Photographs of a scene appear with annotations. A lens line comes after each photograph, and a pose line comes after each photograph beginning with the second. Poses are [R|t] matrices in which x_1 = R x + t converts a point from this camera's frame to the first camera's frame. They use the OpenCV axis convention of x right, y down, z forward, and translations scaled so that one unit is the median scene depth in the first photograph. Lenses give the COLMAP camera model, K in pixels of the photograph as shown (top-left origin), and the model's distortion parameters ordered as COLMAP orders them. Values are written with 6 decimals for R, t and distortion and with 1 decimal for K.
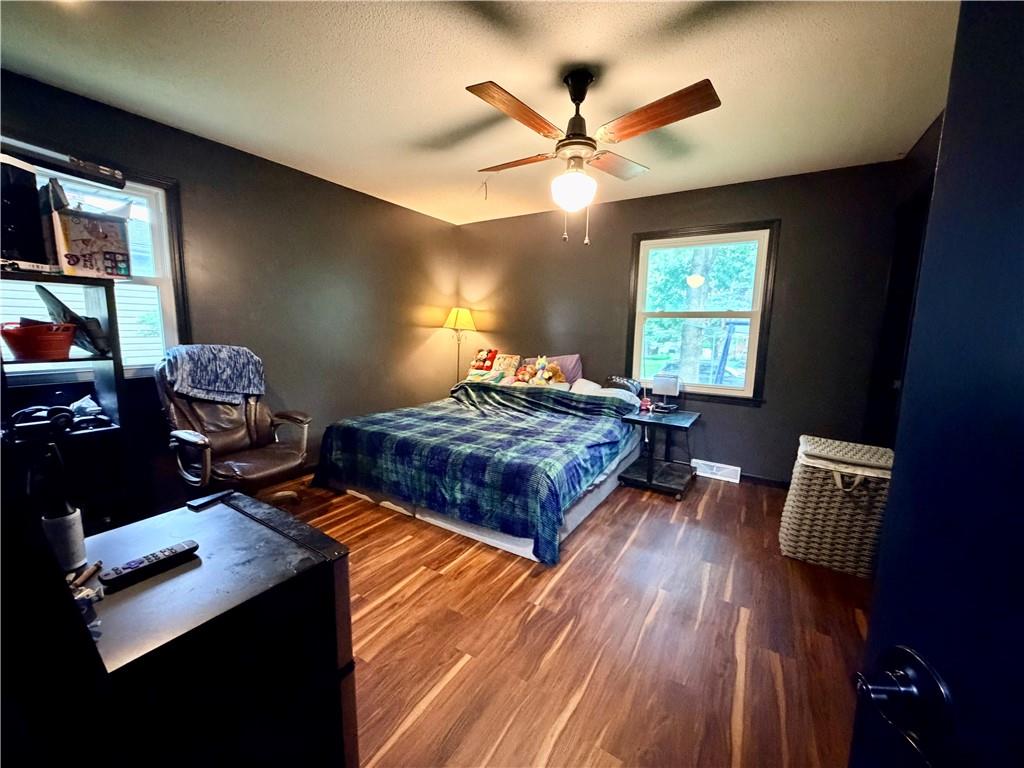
lens RADIAL K [[408.8, 0, 507.9], [0, 408.8, 381.5], [0, 0, 1]] dist [-0.001003, -0.000109]
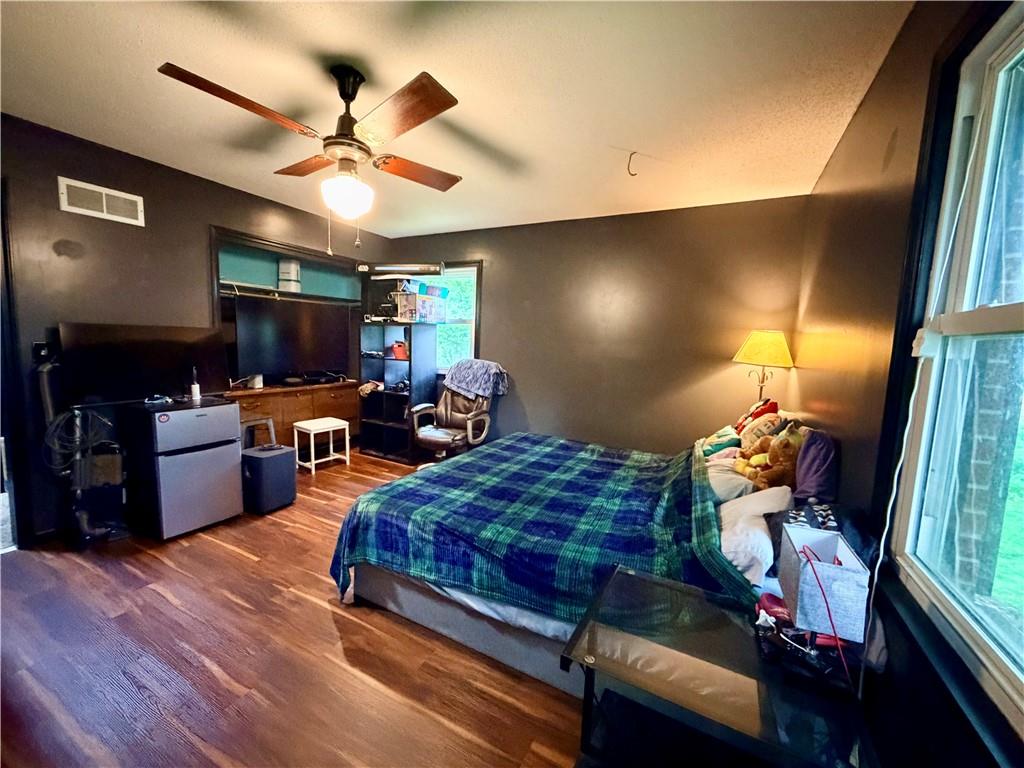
lens RADIAL K [[408.8, 0, 507.9], [0, 408.8, 381.5], [0, 0, 1]] dist [-0.001003, -0.000109]
pose [[0.074750, 0.079270, -0.994047, 1.144053], [-0.173392, 0.982684, 0.065326, -0.178193], [0.982012, 0.167476, 0.087200, 1.358854]]
